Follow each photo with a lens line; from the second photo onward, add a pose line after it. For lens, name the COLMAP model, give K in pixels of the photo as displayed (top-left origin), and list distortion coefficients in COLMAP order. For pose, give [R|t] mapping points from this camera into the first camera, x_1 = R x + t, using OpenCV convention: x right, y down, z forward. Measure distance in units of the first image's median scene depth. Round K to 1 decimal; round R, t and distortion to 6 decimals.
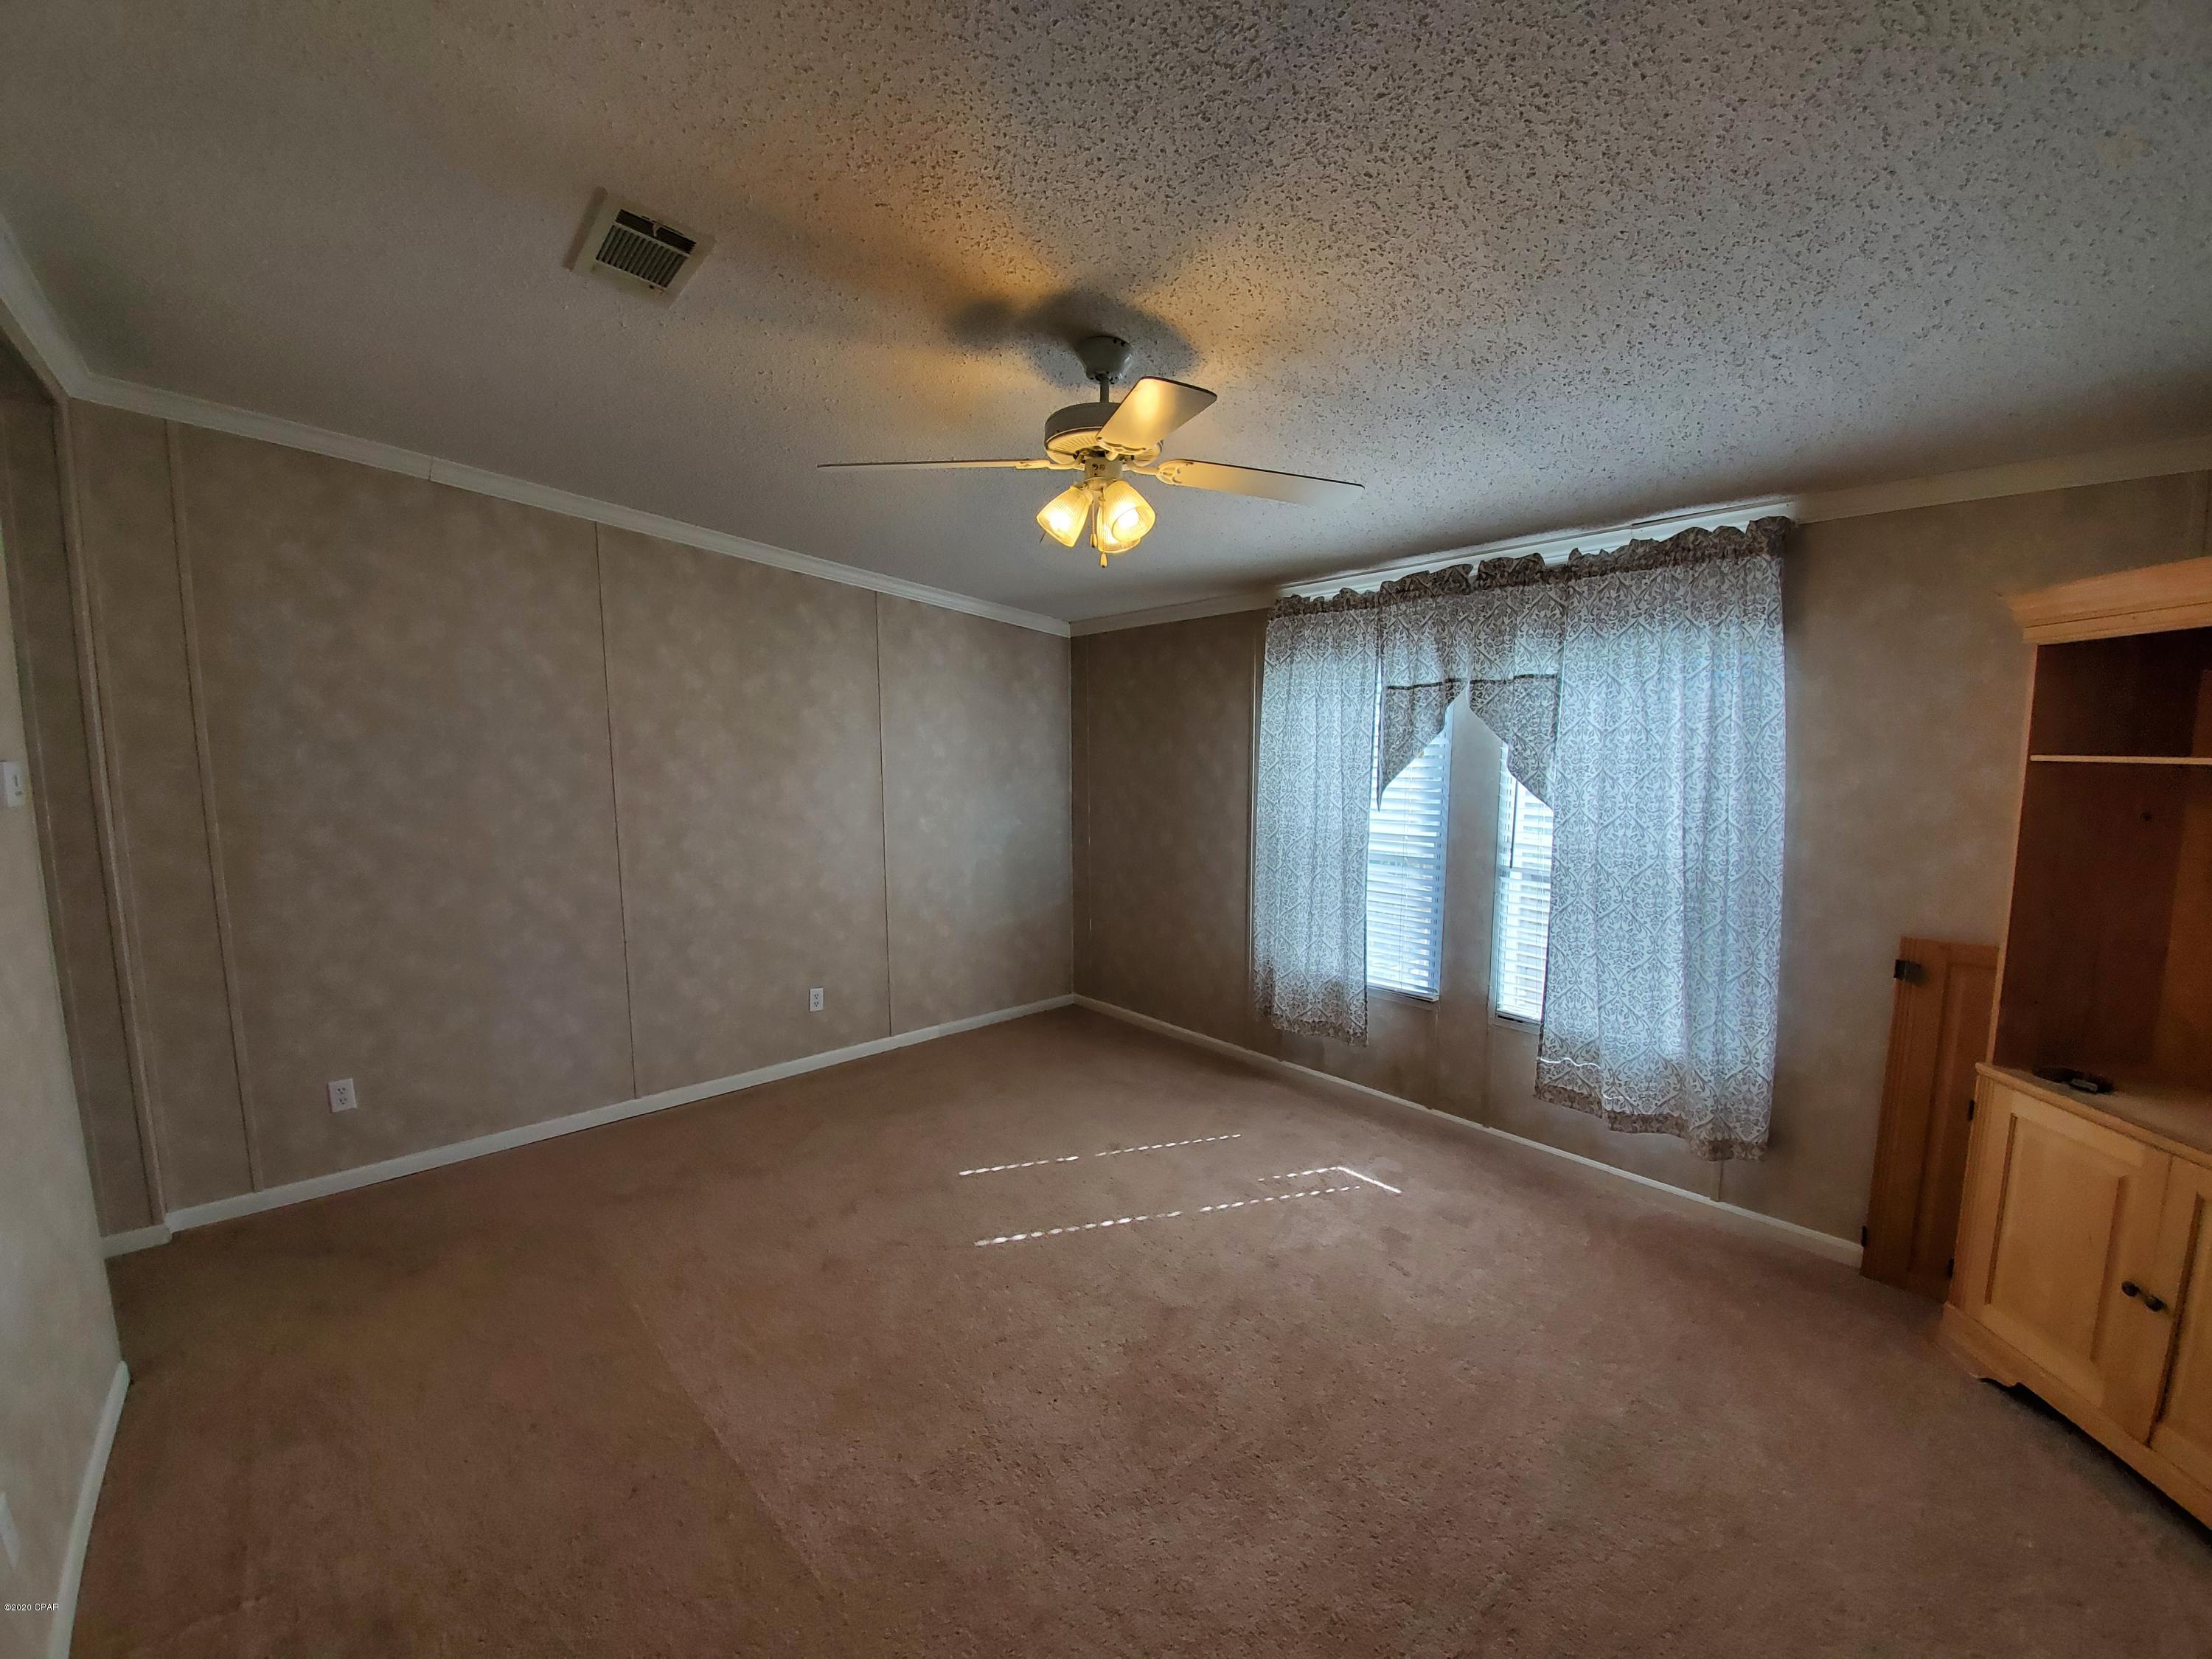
lens RADIAL K [[883.8, 0, 1101.6], [0, 883.8, 834.8], [0, 0, 1]] dist [-0.003743, -0.000721]
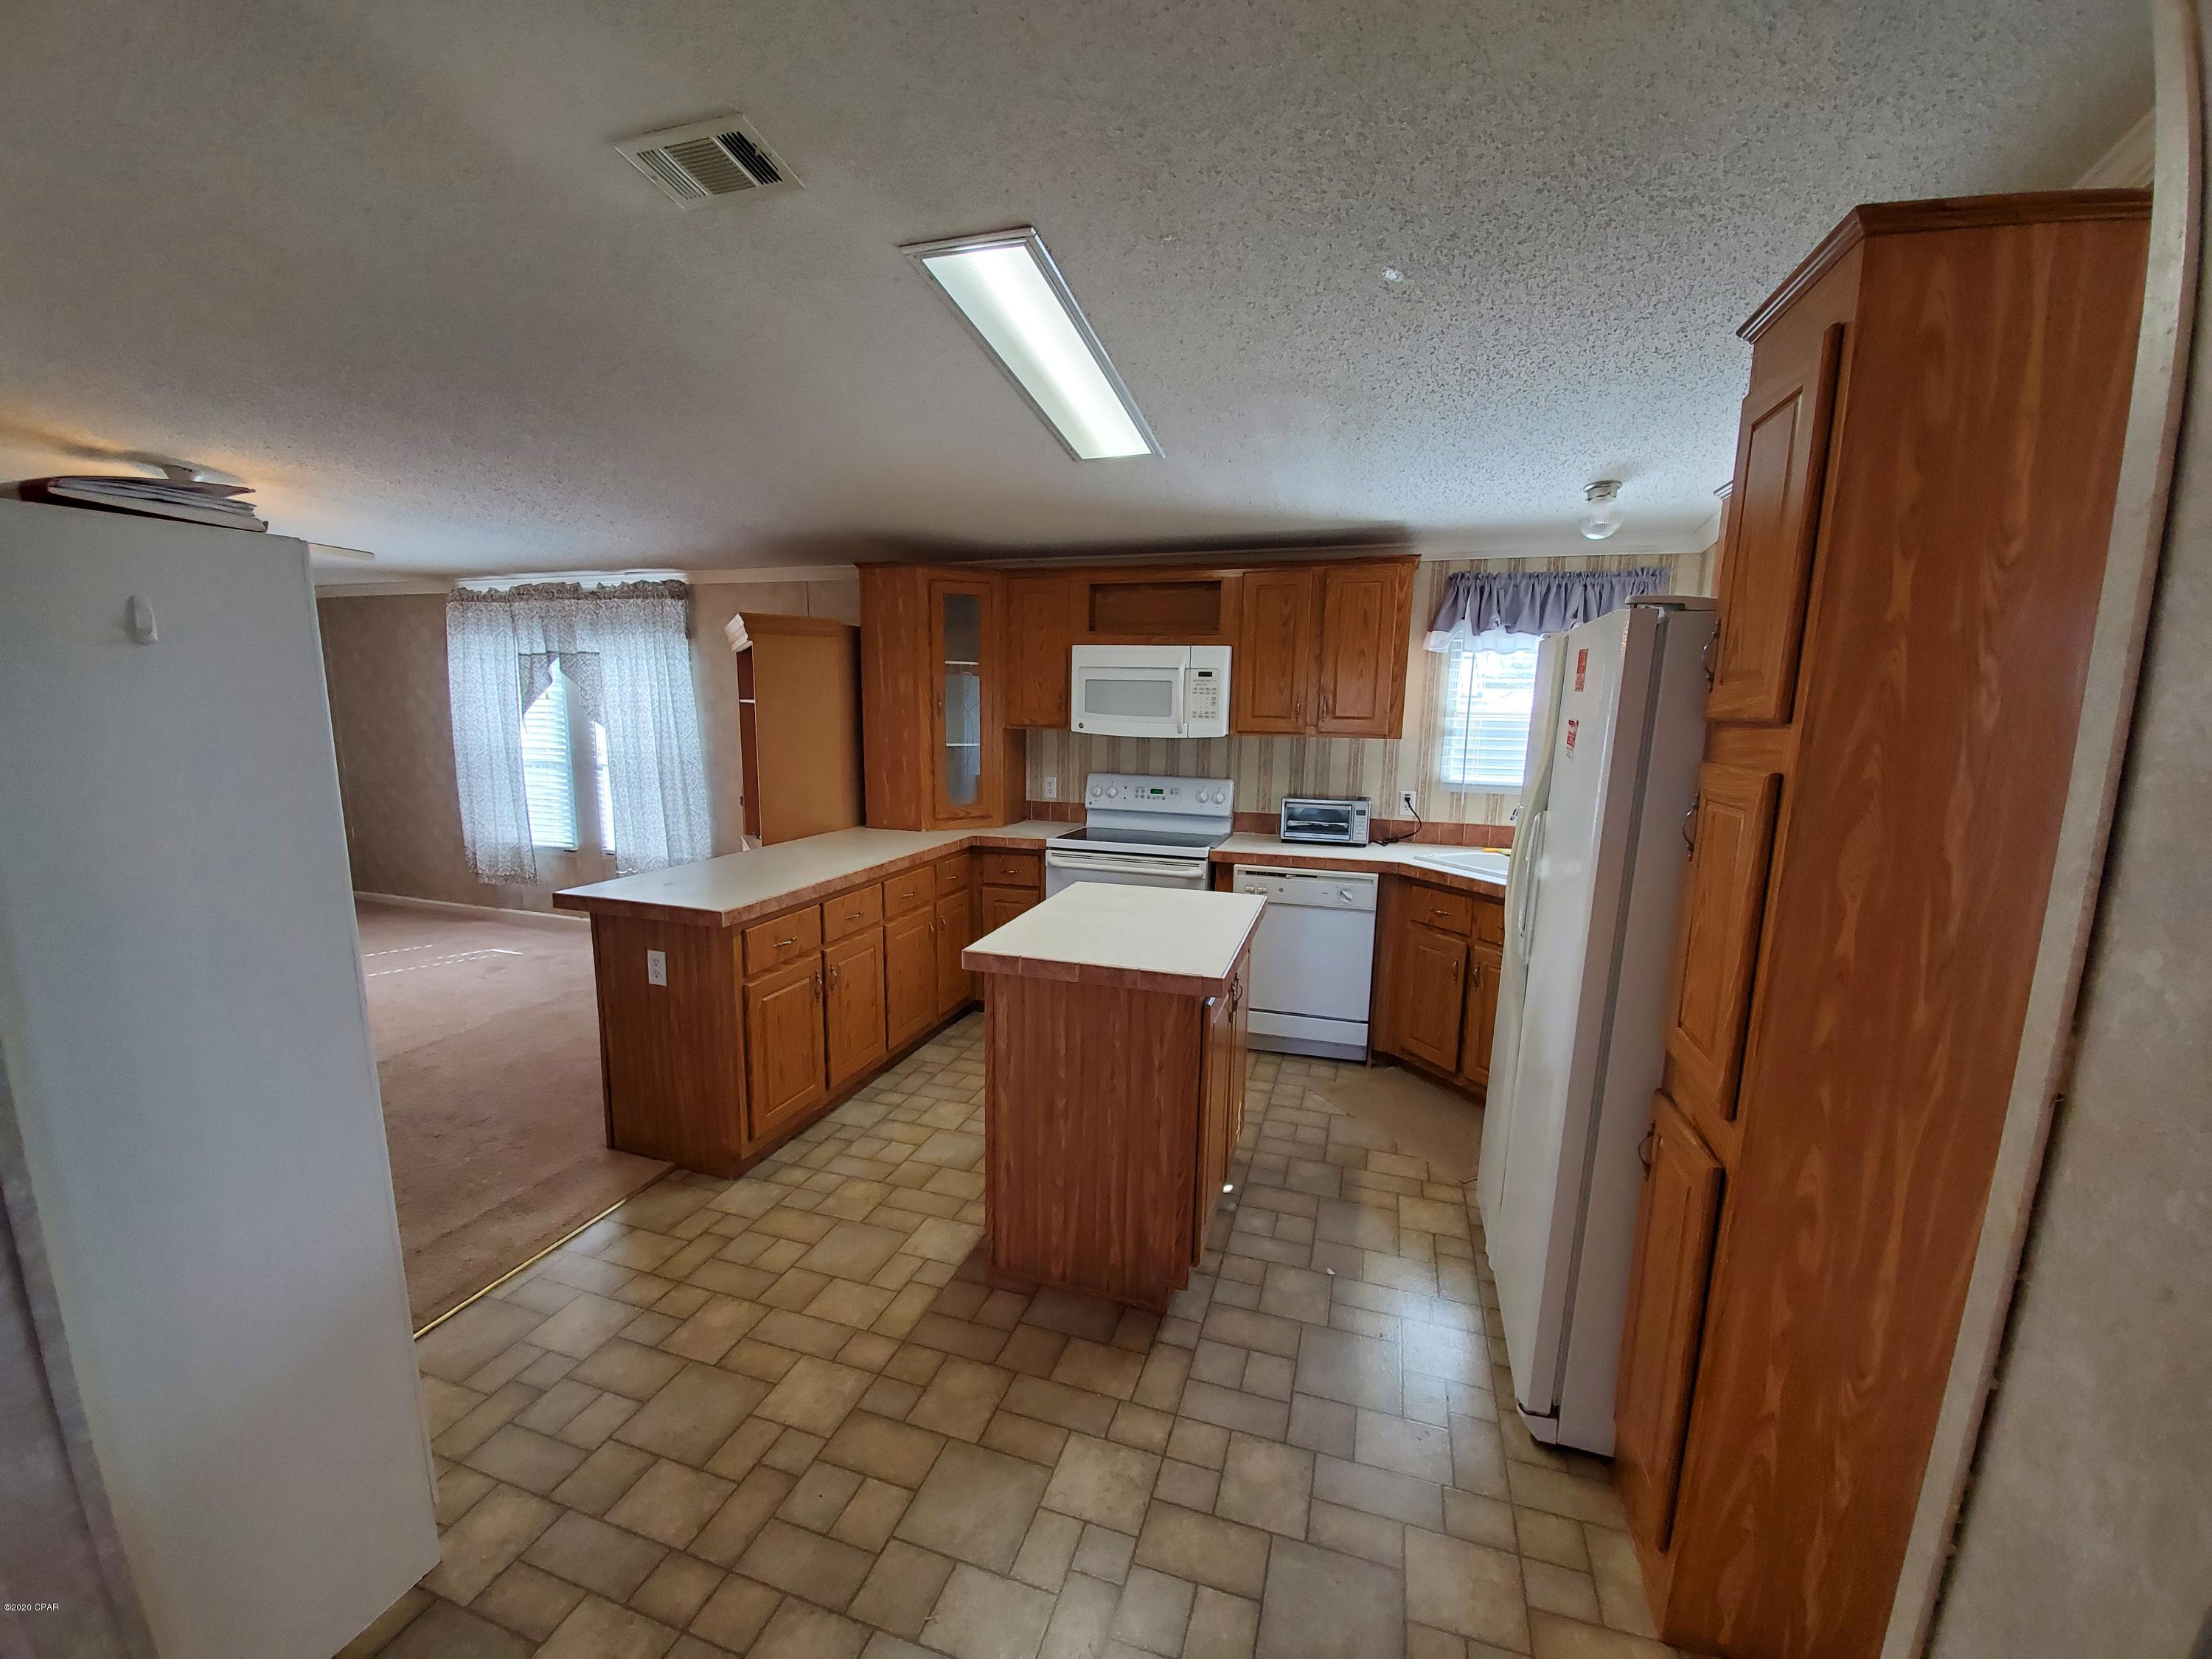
lens RADIAL K [[883.8, 0, 1107.7], [0, 883.8, 849.2], [0, 0, 1]] dist [-0.003743, -0.000721]
pose [[0.859577, -0.056775, 0.507843, 0.411423], [0.026266, 0.997404, 0.067047, 0.106620], [-0.510331, -0.044293, 0.858837, -0.932533]]
